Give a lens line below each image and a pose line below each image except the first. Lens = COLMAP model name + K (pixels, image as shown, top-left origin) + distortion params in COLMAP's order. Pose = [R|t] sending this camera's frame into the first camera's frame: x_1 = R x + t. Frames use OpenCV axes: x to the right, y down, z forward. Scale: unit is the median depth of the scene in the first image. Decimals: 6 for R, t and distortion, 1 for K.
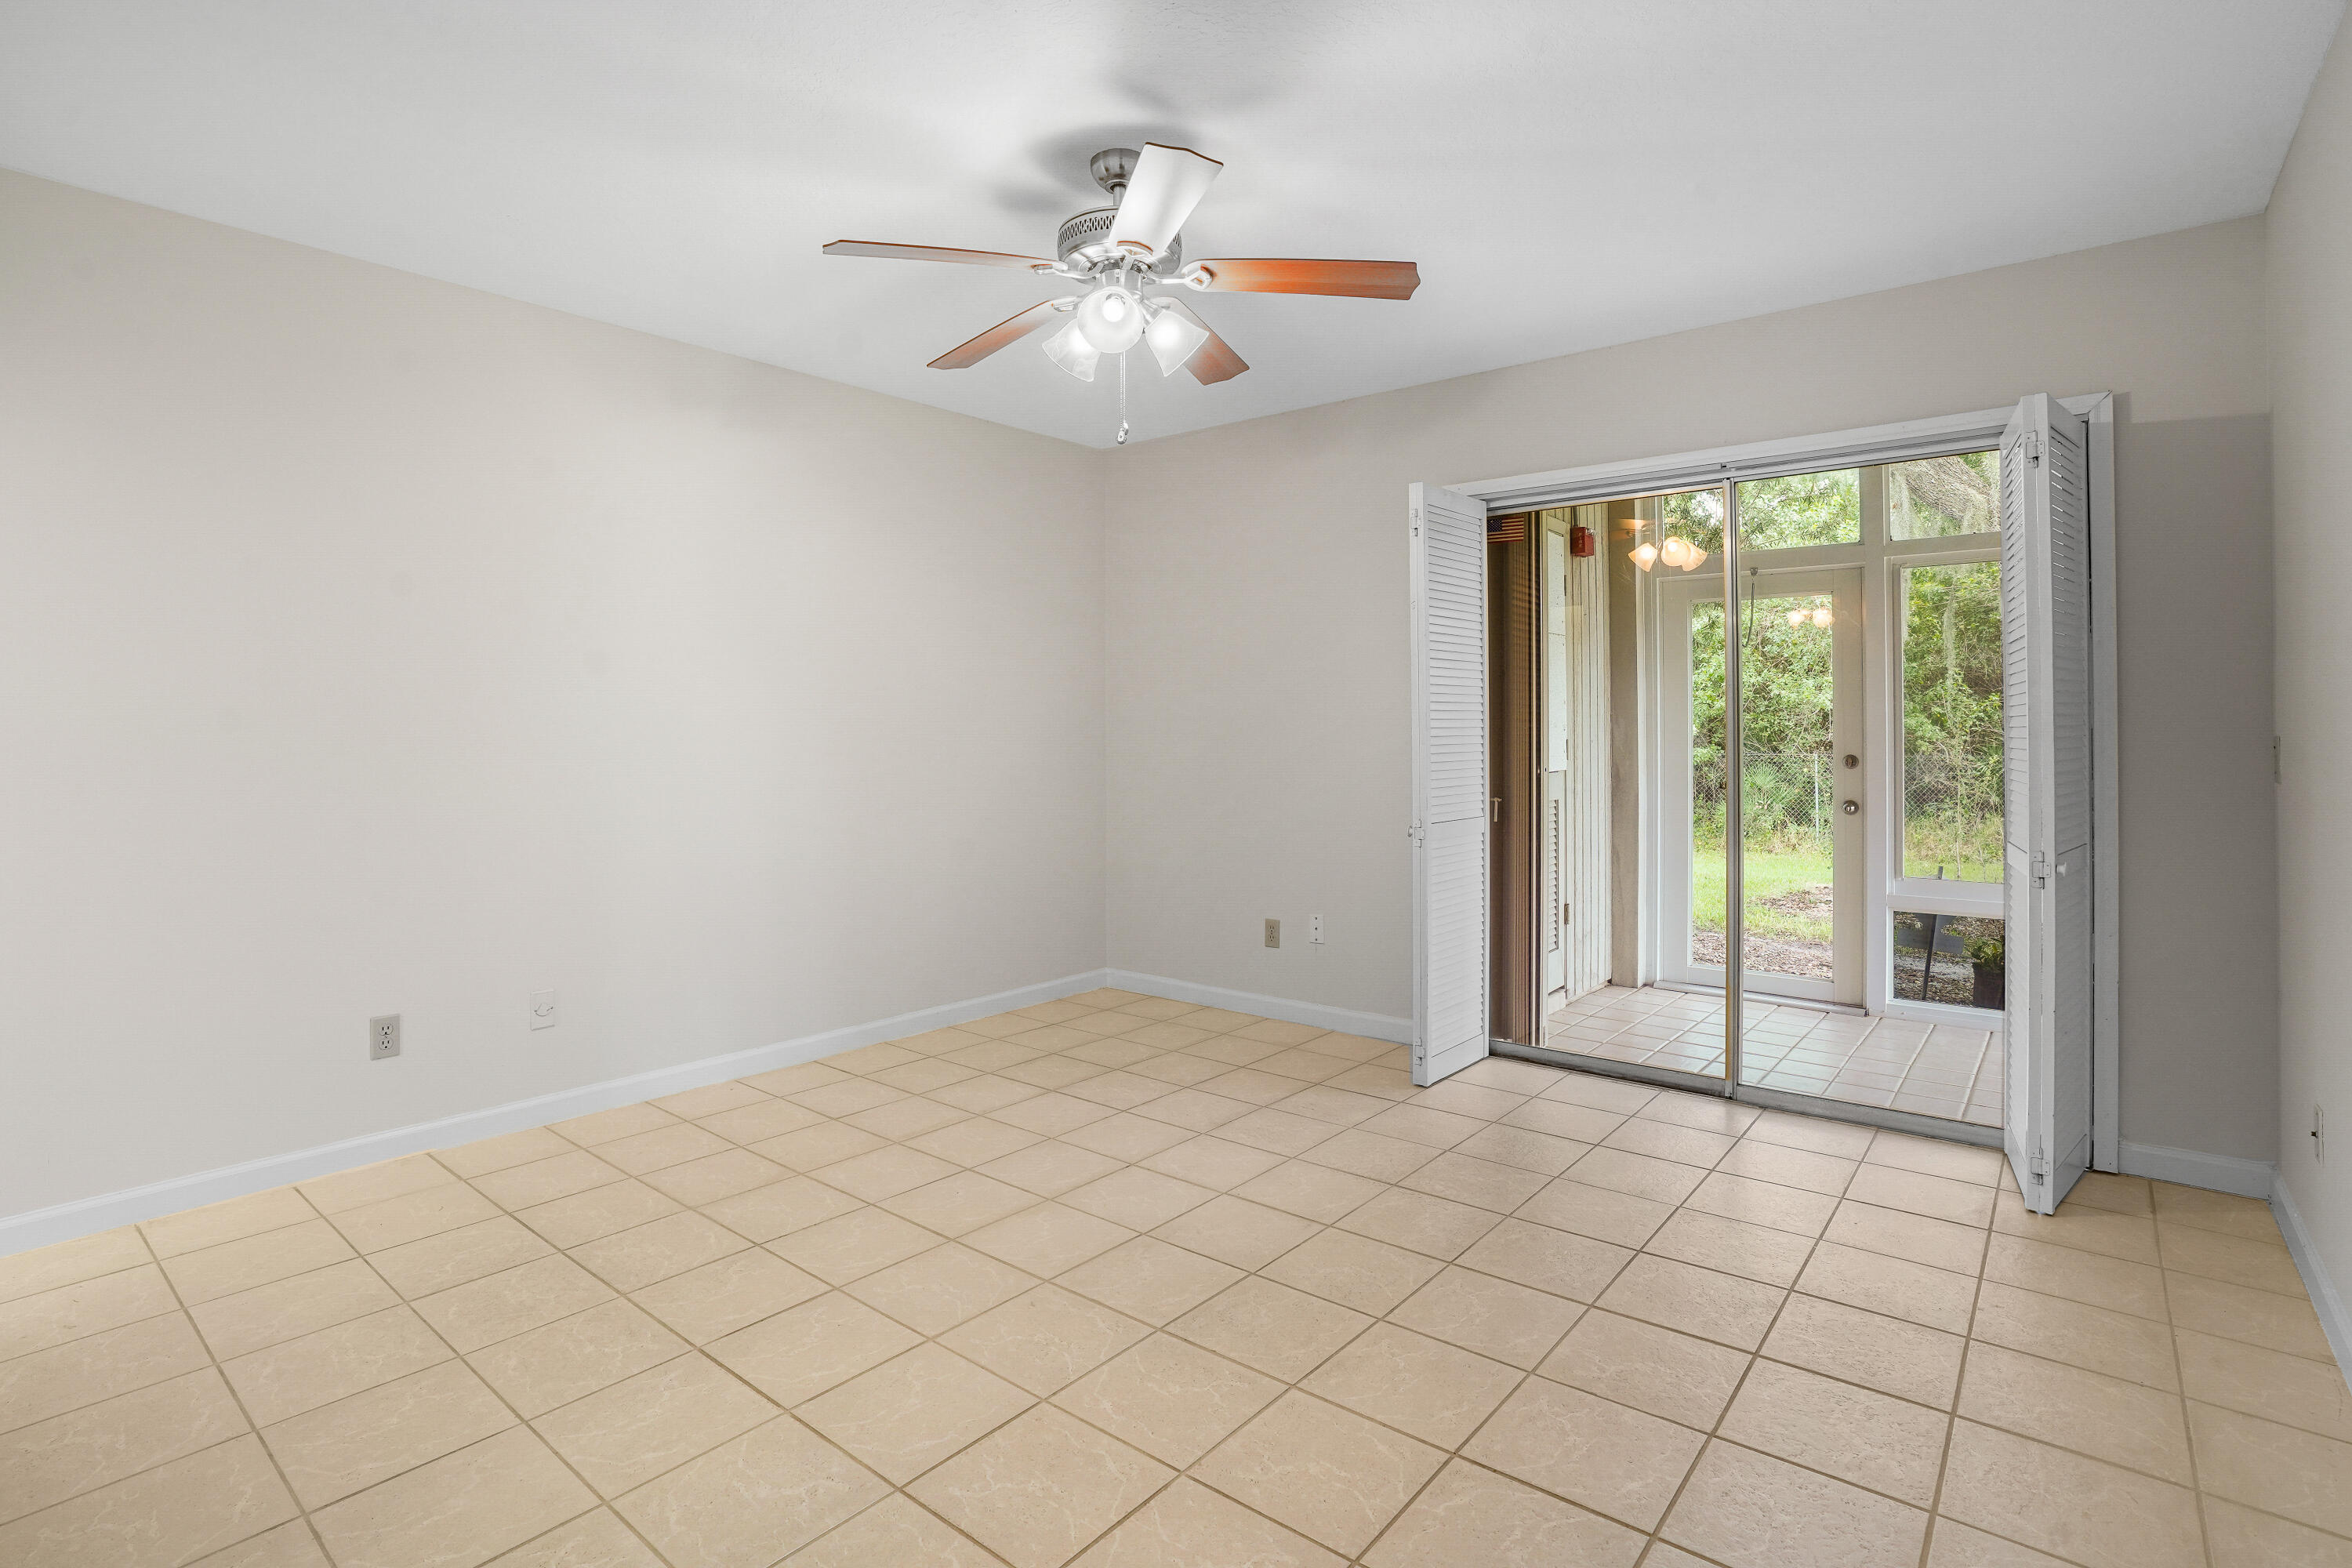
lens RADIAL K [[1130.2, 0, 1174.0], [0, 1130.2, 764.7], [0, 0, 1]] dist [-0.049610, 0.013533]
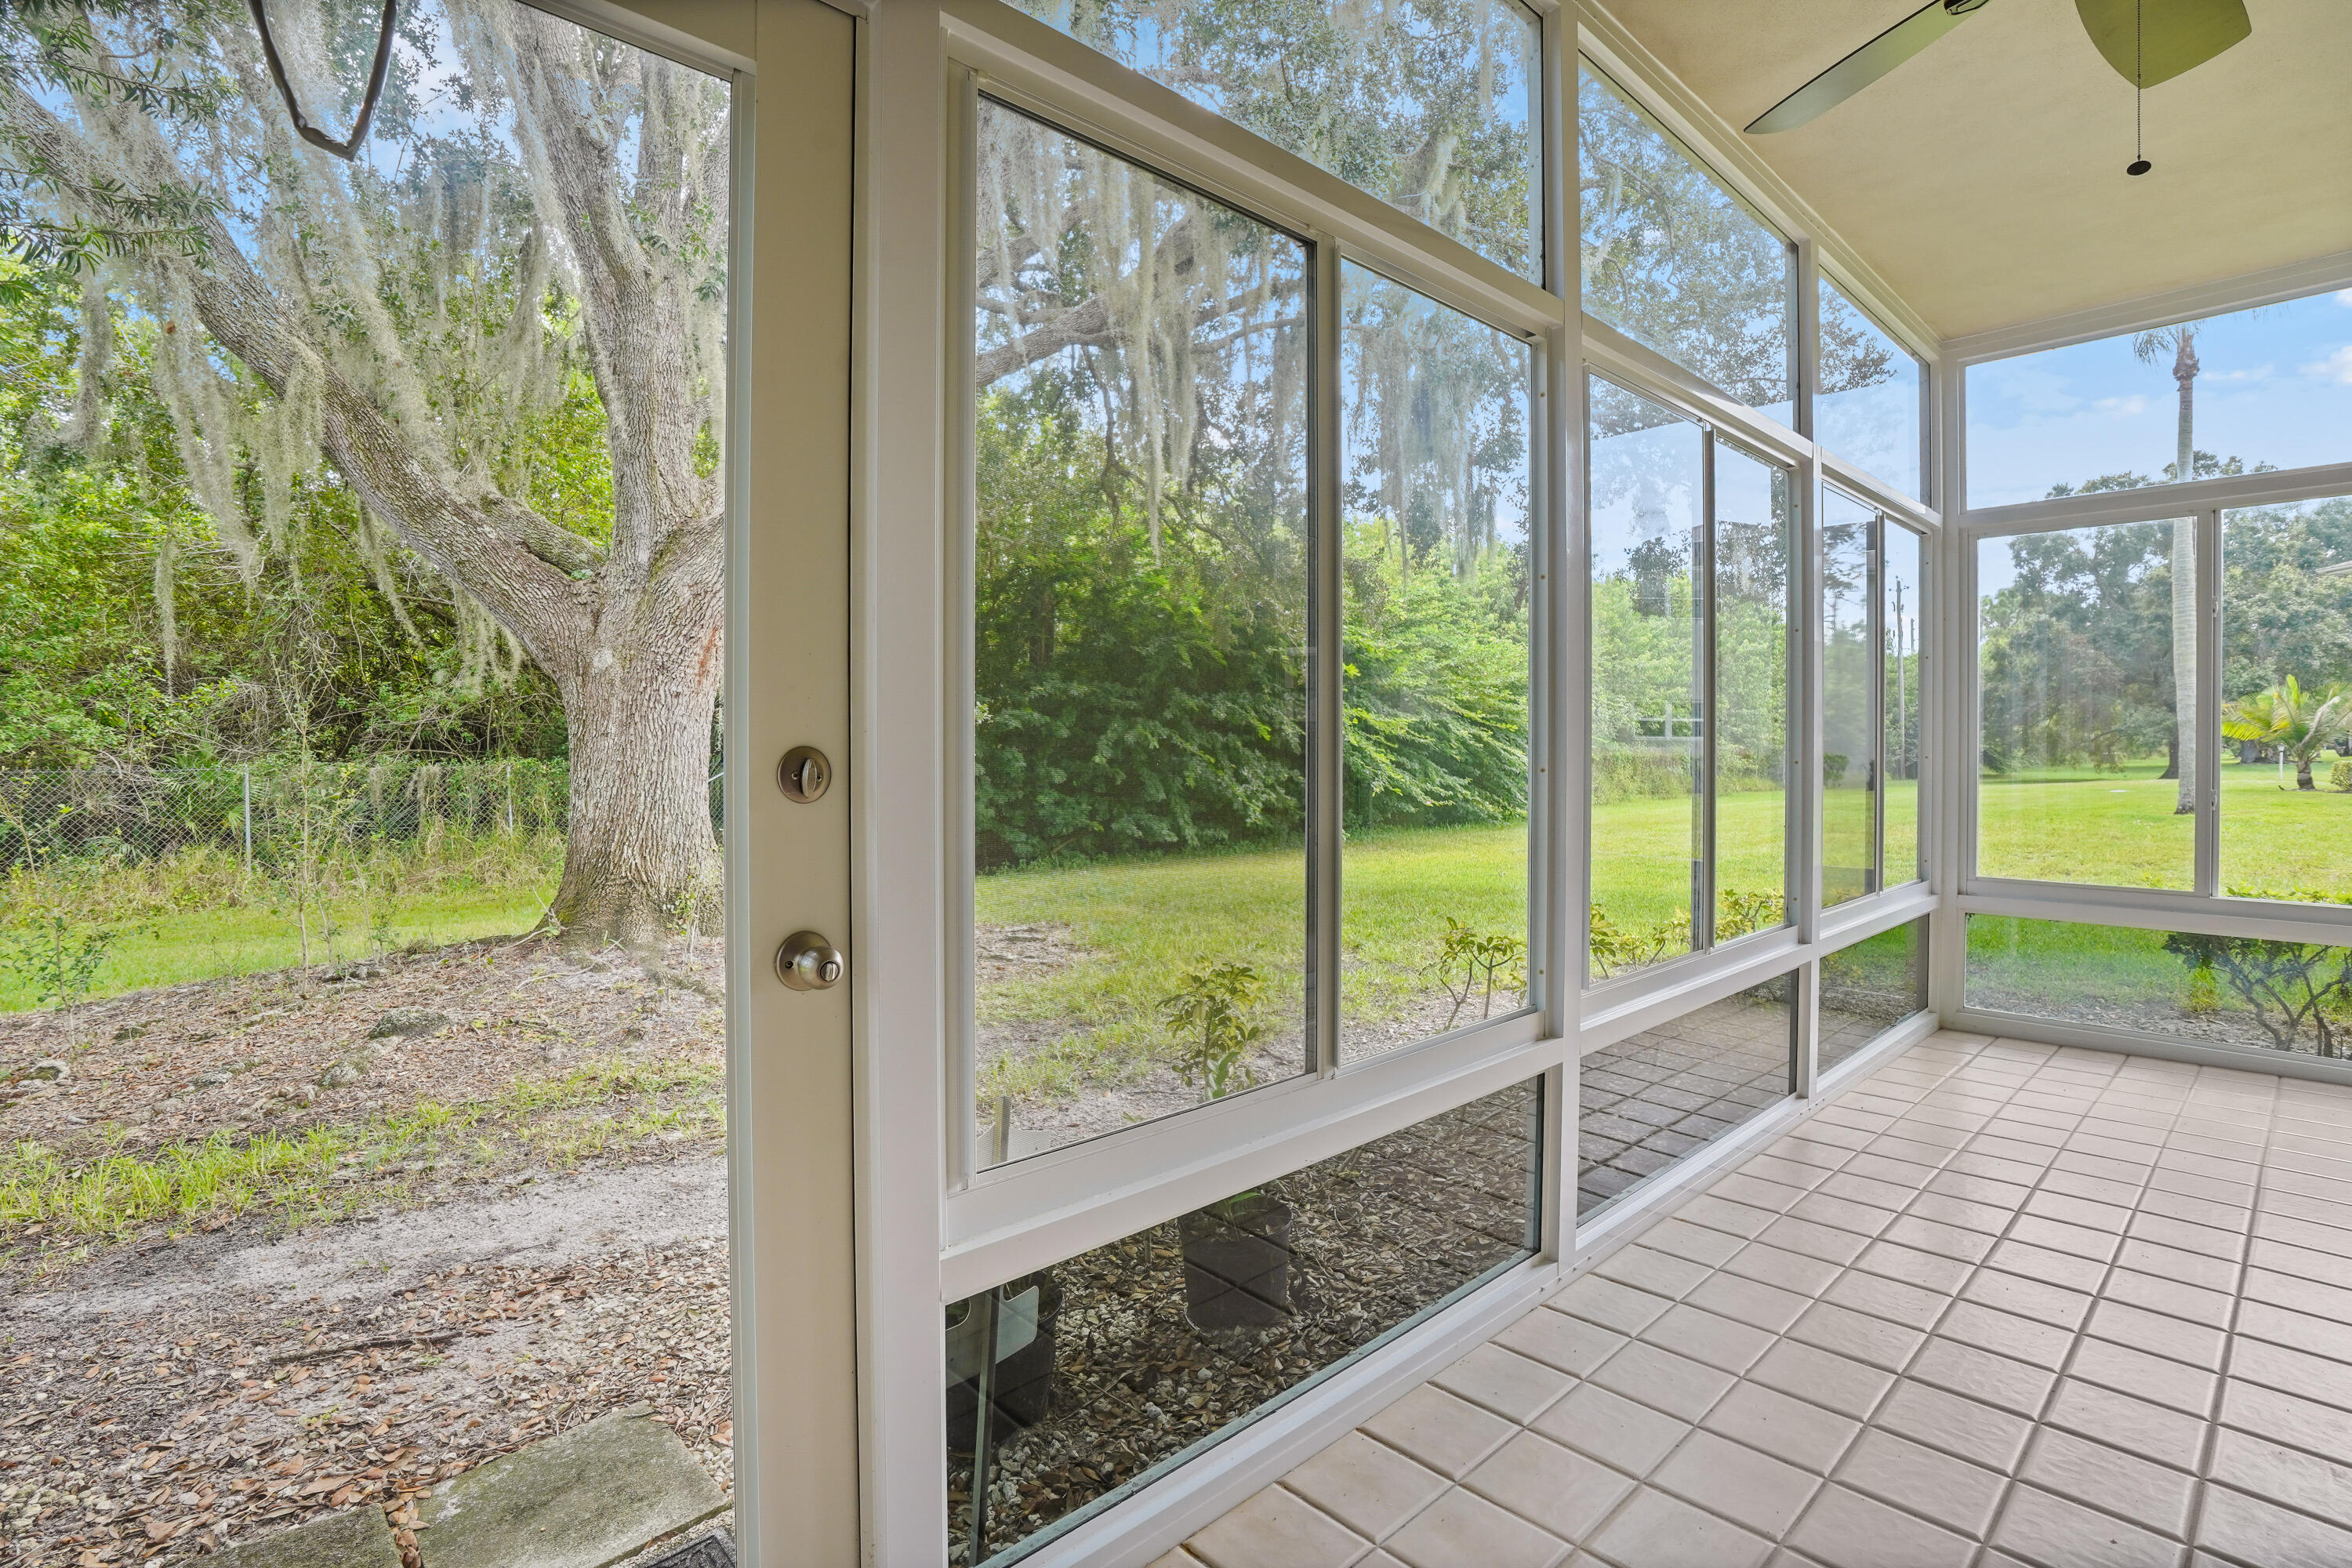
lens RADIAL K [[1130.2, 0, 1167.2], [0, 1130.2, 763.9], [0, 0, 1]] dist [-0.049610, 0.013533]
pose [[0.144684, -0.003643, 0.989471, 0.096521], [0.016912, 0.999856, 0.001208, -0.001119], [-0.989333, 0.016559, 0.144725, 0.229273]]
